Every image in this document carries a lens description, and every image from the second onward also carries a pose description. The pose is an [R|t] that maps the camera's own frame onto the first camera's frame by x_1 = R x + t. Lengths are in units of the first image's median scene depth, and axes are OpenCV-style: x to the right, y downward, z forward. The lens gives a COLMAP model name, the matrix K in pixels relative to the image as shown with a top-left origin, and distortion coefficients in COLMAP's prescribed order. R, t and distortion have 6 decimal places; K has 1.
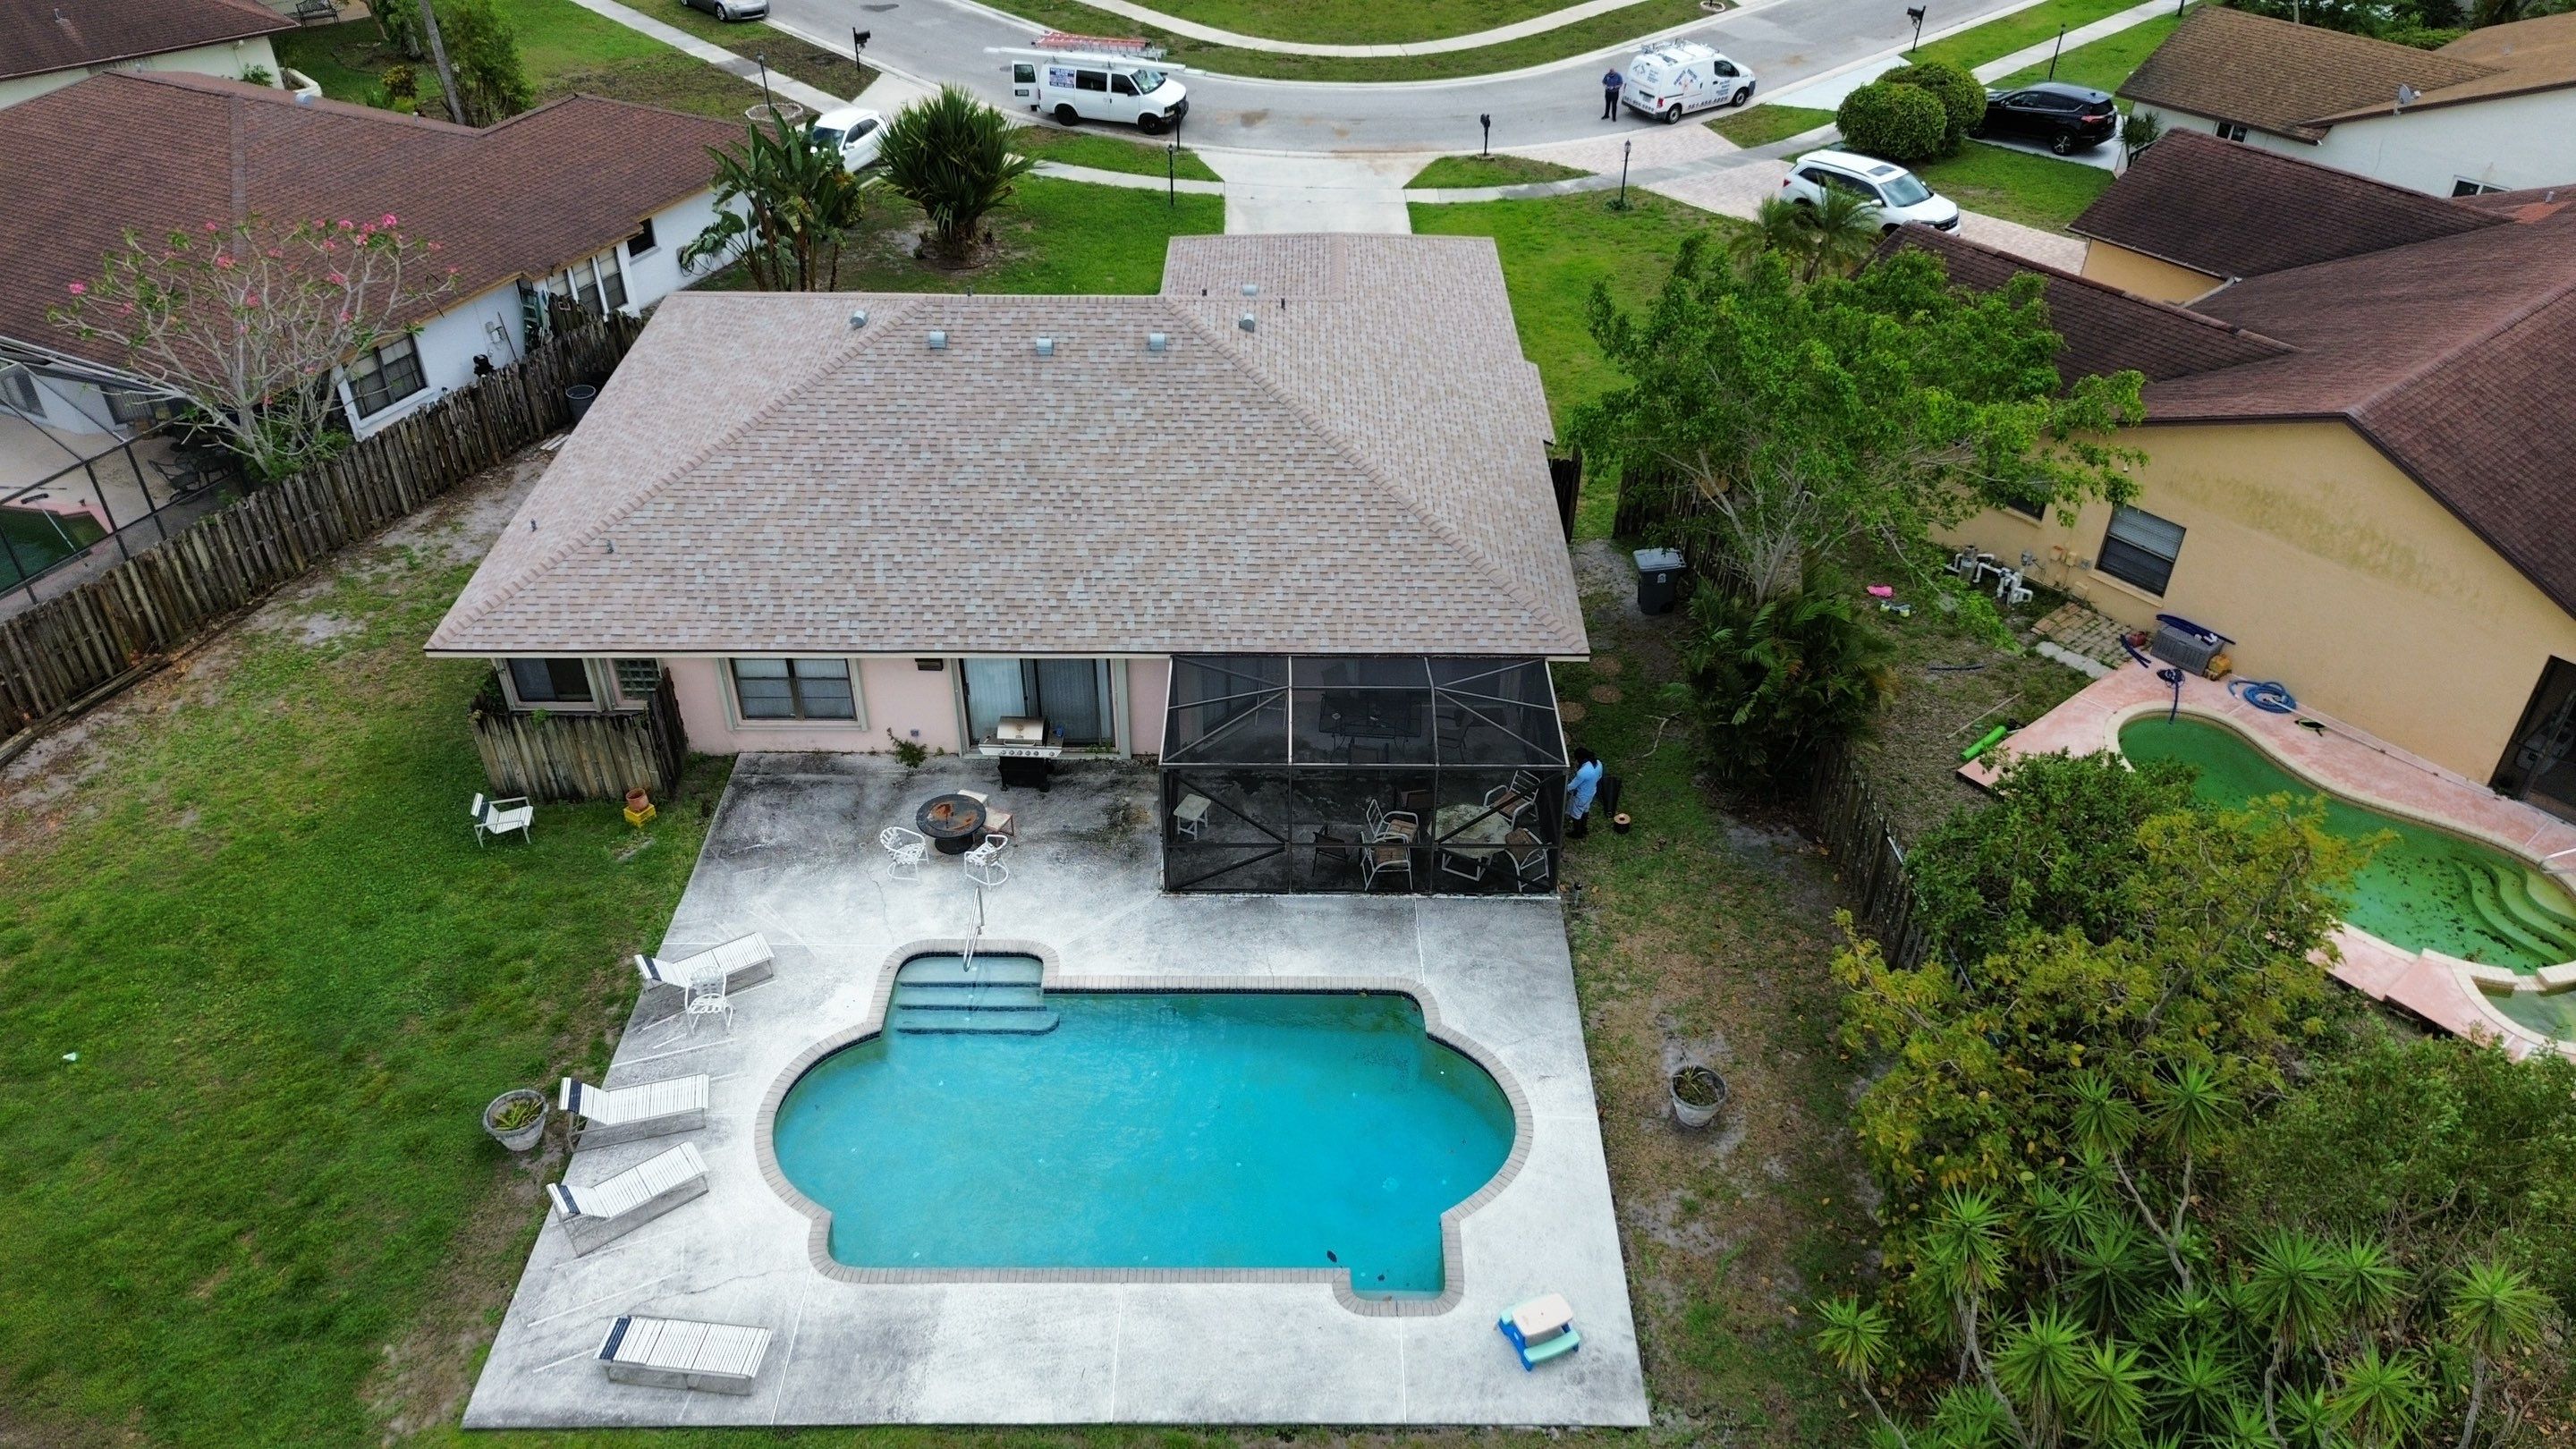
lens RADIAL K [[1860.6, 0, 1289.1], [0, 1860.6, 729.2], [0, 0, 1]] dist [0.054829, -0.045671]
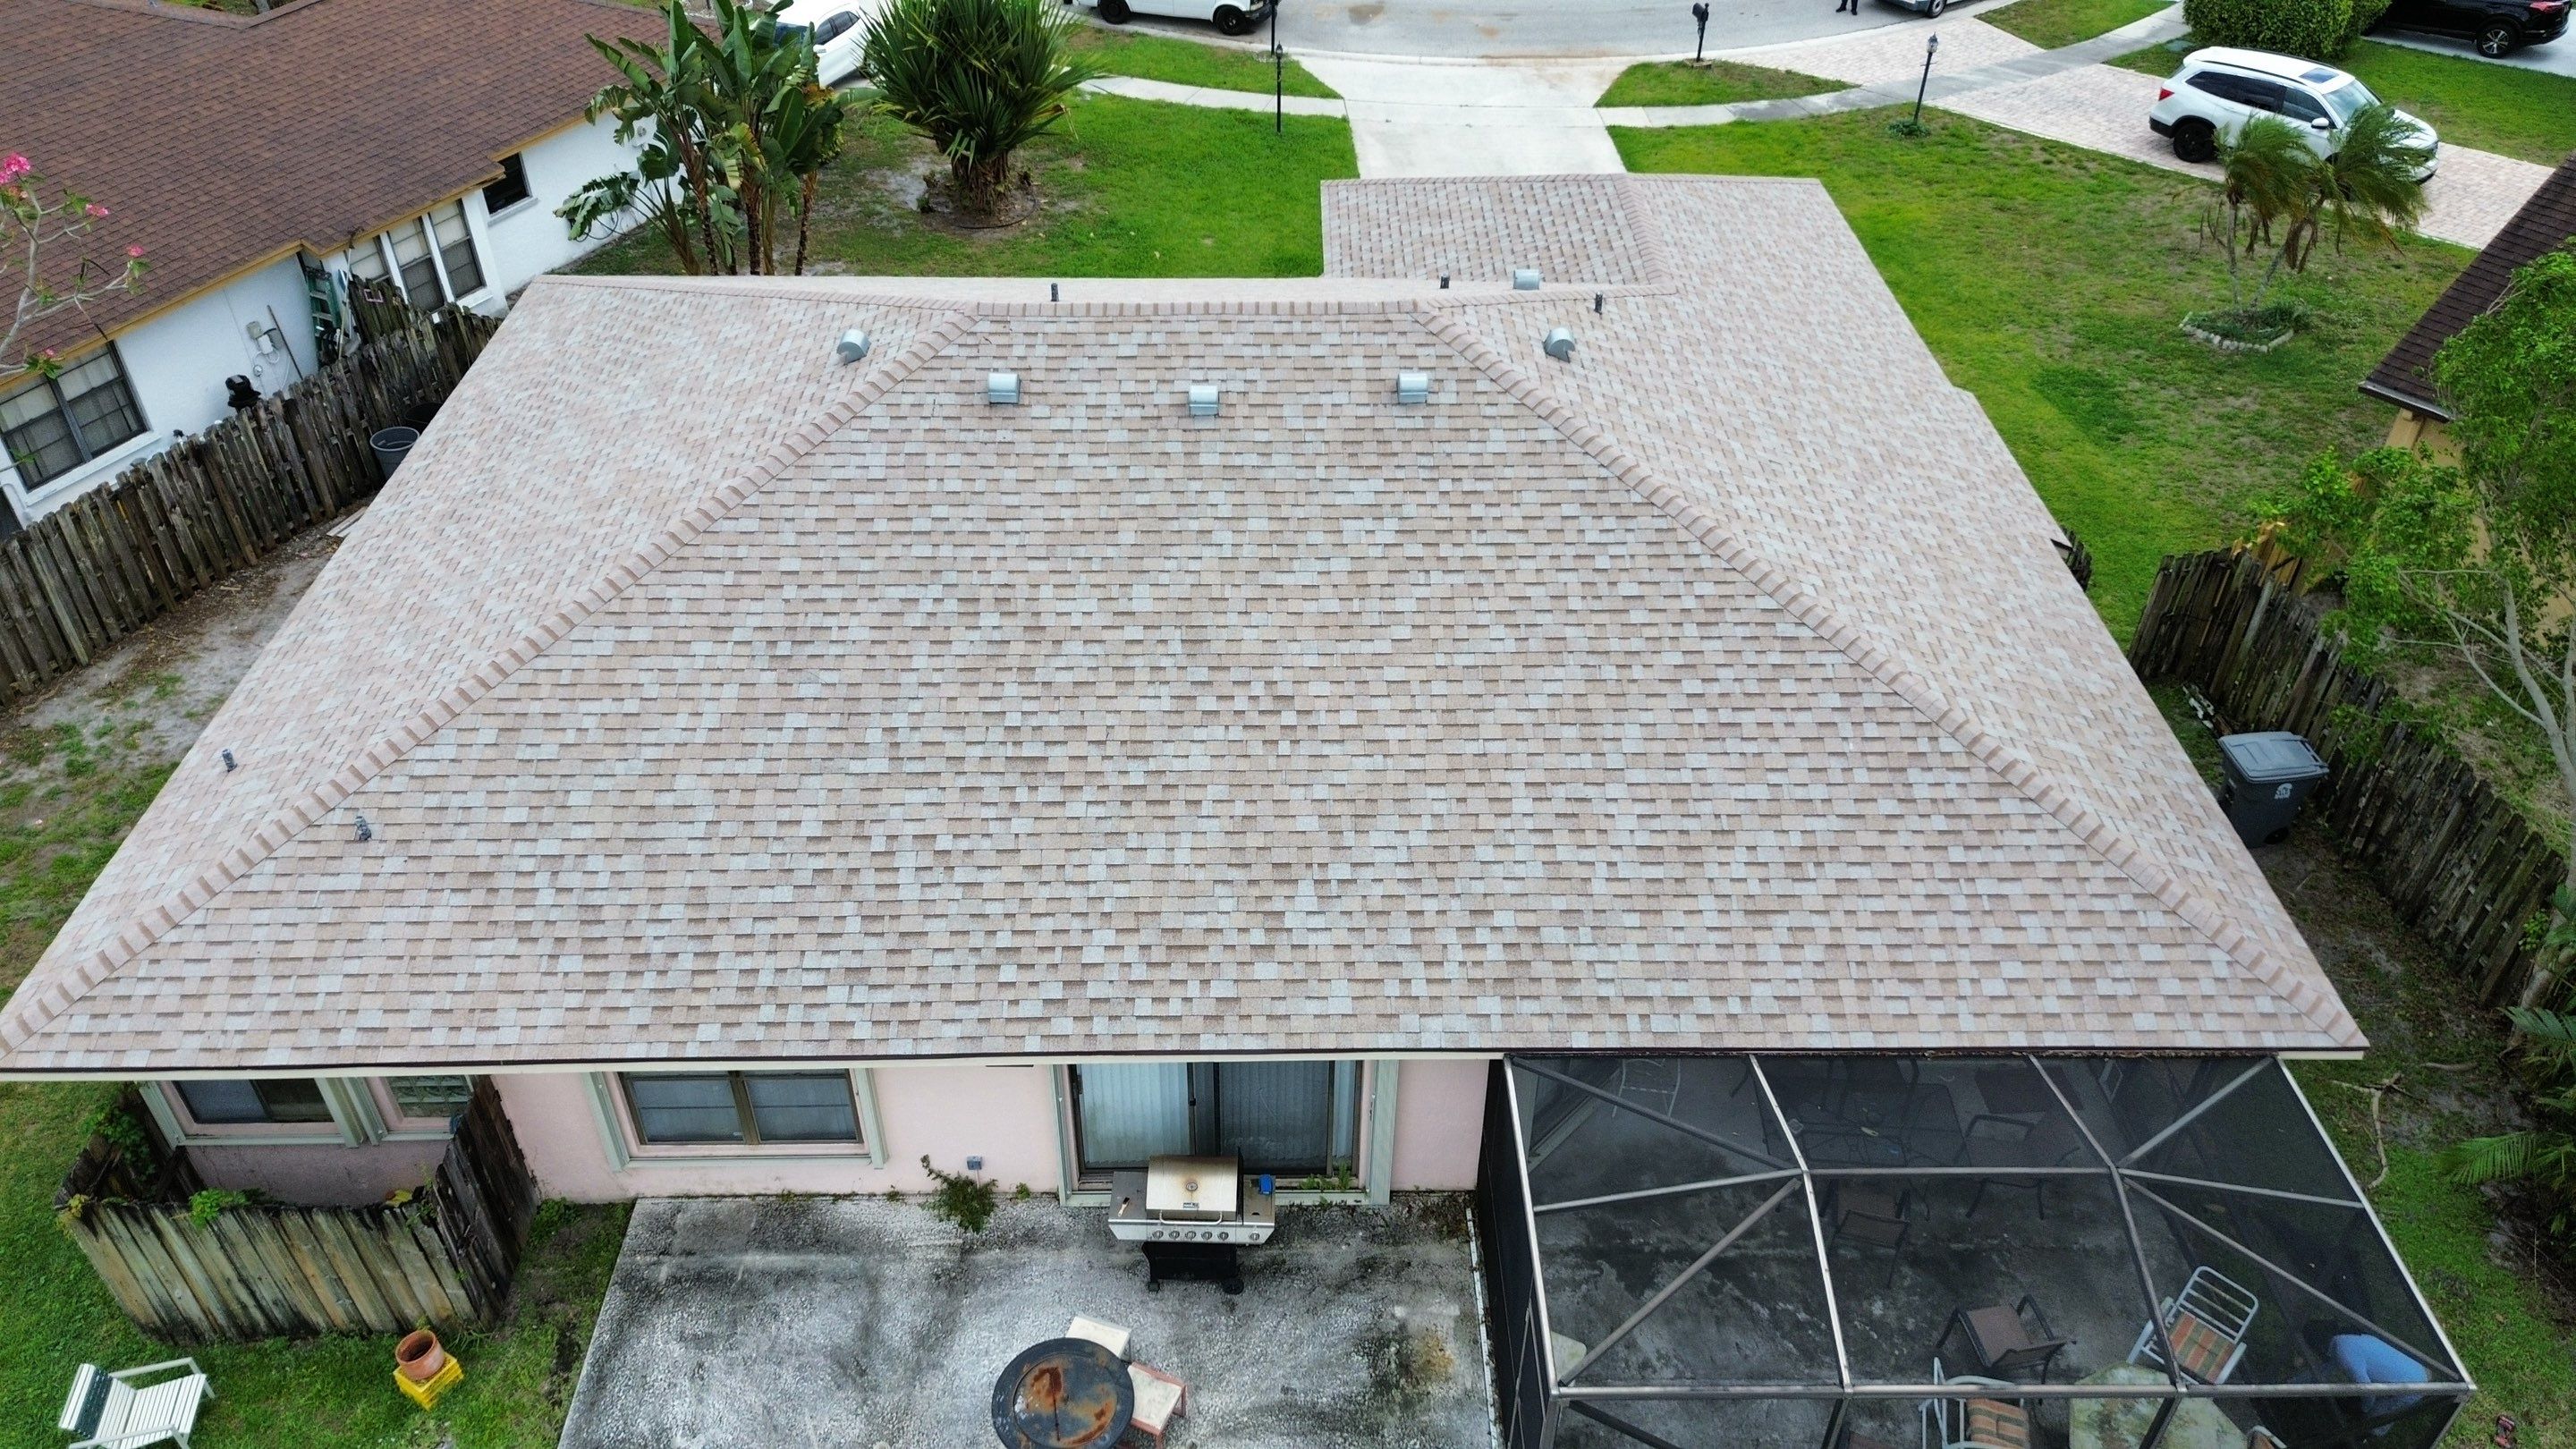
lens RADIAL K [[1860.6, 0, 1274.1], [0, 1860.6, 730.9], [0, 0, 1]] dist [0.054829, -0.045671]
pose [[0.999941, -0.006112, 0.009027, -0.118488], [0.005793, 0.999371, 0.034996, -0.131047], [-0.009235, -0.034942, 0.999347, 0.472595]]
